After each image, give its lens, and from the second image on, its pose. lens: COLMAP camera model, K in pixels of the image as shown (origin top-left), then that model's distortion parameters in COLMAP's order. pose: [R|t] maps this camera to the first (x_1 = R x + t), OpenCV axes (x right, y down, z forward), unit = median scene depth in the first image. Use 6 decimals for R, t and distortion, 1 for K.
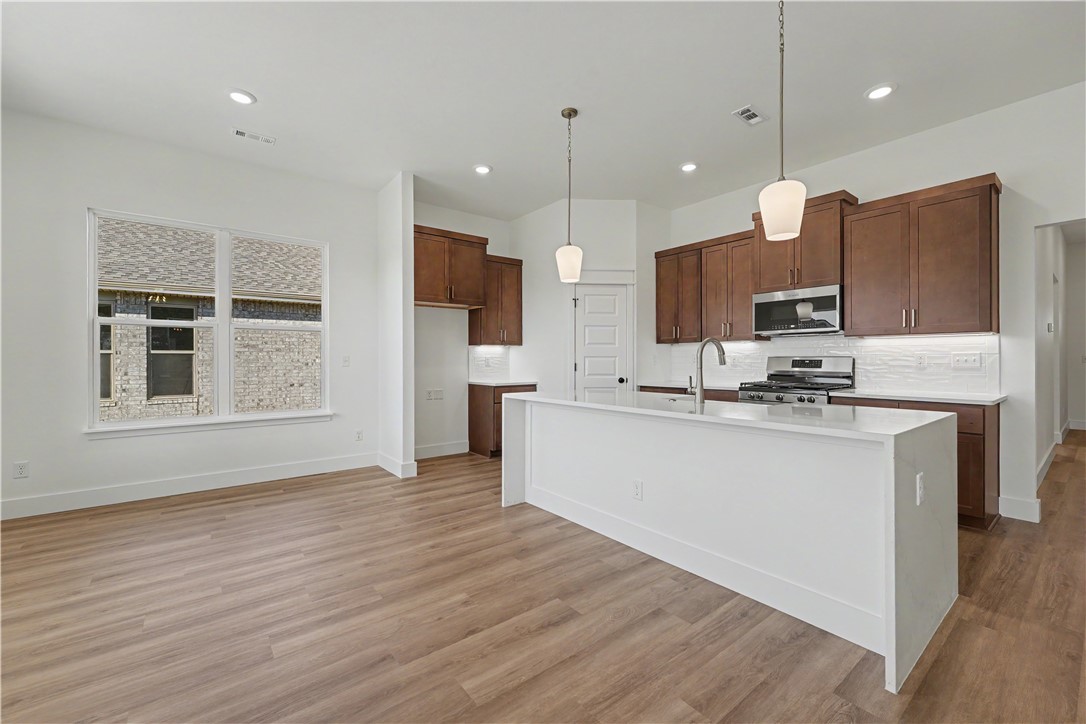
lens RADIAL K [[437.9, 0, 540.1], [0, 437.9, 359.1], [0, 0, 1]] dist [-0.002519, 0.000697]
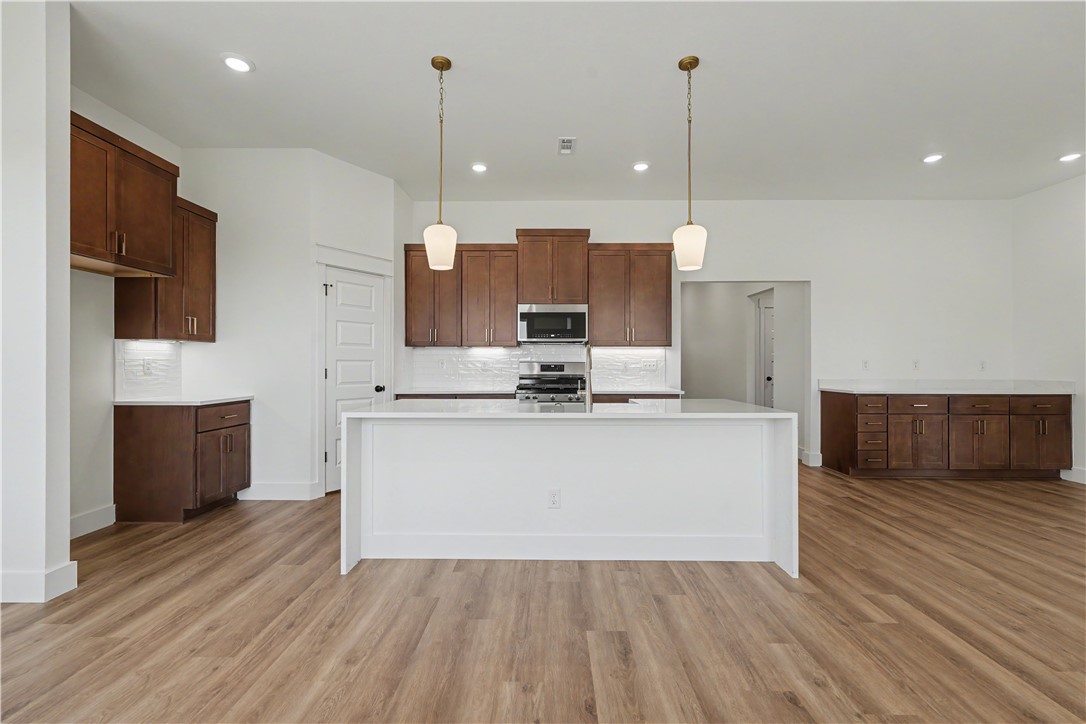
lens RADIAL K [[468.3, 0, 538.0], [0, 468.3, 362.4], [0, 0, 1]] dist [-0.000616, 0.000147]
pose [[0.631647, 0.005388, 0.775237, -0.428560], [-0.003286, 0.999985, -0.004273, 0.001152], [-0.775249, 0.000152, 0.631656, 0.263072]]
